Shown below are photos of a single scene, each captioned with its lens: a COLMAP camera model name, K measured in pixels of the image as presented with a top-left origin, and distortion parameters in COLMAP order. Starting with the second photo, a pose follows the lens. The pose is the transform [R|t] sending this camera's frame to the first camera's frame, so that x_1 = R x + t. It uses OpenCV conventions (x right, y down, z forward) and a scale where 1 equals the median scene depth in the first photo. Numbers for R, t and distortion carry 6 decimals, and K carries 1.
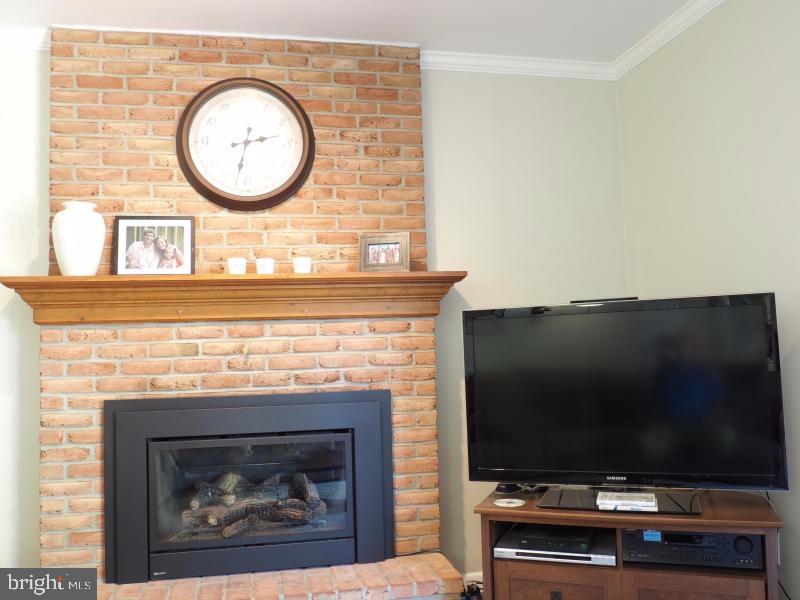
lens RADIAL K [[670.5, 0, 400.0], [0, 670.5, 300.0], [0, 0, 1]] dist [-0.052204, 0.006250]
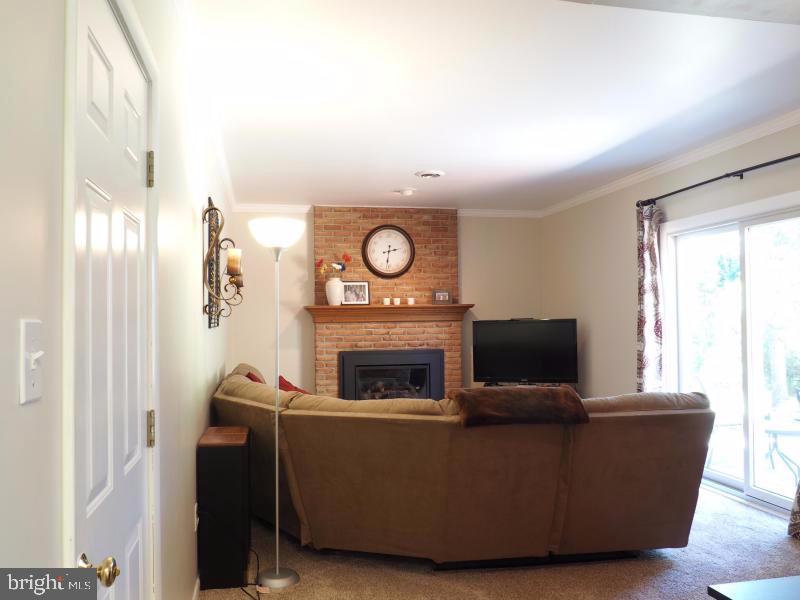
lens RADIAL K [[670.5, 0, 400.0], [0, 670.5, 300.0], [0, 0, 1]] dist [-0.052204, 0.006250]
pose [[0.999821, 0.018500, -0.003999, -0.176575], [-0.018304, 0.998841, 0.044517, -0.168135], [0.004818, -0.044436, 0.999001, -1.576269]]
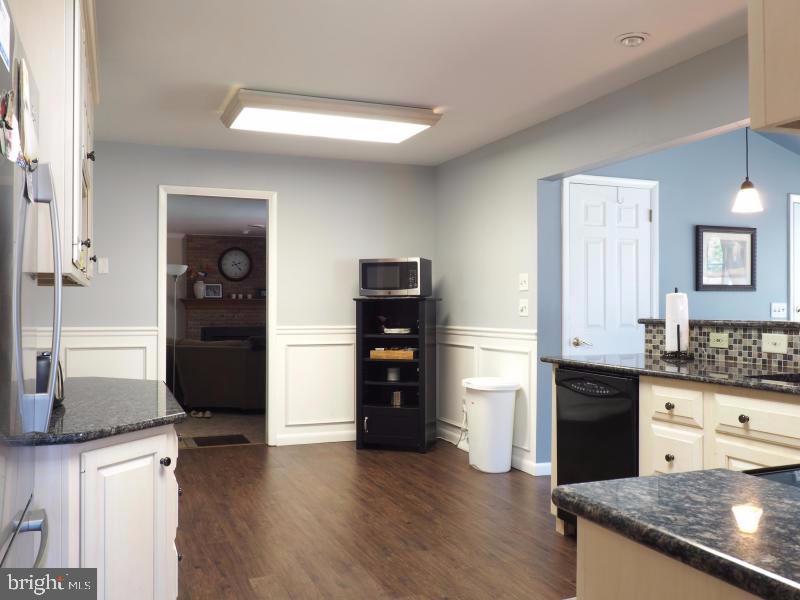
lens RADIAL K [[714.8, 0, 400.0], [0, 714.8, 300.0], [0, 0, 1]] dist [-0.009567, -0.004699]
pose [[0.984122, 0.035696, 0.173865, 0.000393], [-0.045723, 0.997493, 0.054012, -0.303998], [-0.171501, -0.061104, 0.983287, -3.425421]]
